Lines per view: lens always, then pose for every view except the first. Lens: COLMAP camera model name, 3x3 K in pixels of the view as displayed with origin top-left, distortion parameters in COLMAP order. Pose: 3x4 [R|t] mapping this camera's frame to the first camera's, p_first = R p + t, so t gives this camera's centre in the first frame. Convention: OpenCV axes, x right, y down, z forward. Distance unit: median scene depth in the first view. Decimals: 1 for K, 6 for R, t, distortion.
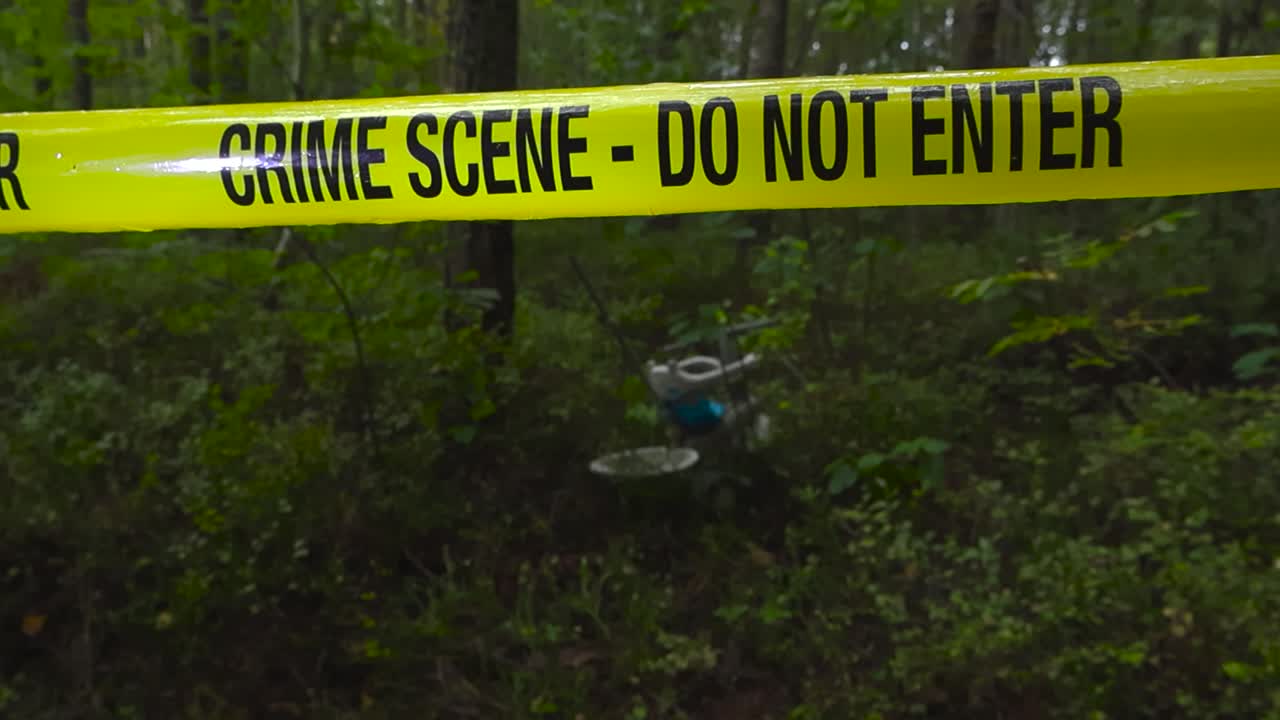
lens RADIAL K [[1128.4, 0, 641.9], [0, 1128.4, 241.9], [0, 0, 1]] dist [0.006023, -0.000098]
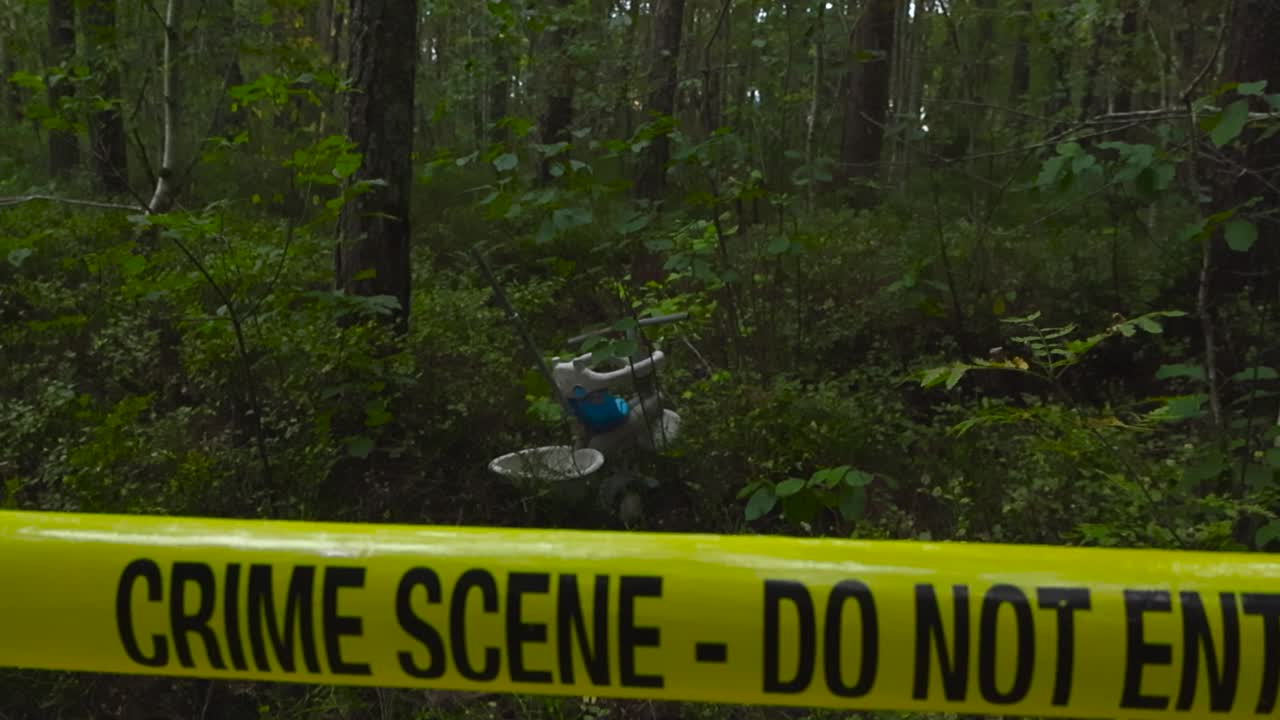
lens RADIAL K [[1128.4, 0, 641.9], [0, 1128.4, 241.9], [0, 0, 1]] dist [0.006023, -0.000098]
pose [[0.994609, 0.016959, 0.102302, -0.131430], [-0.023219, 0.997909, 0.060319, -0.360836], [-0.101065, -0.062369, 0.992923, 0.302180]]
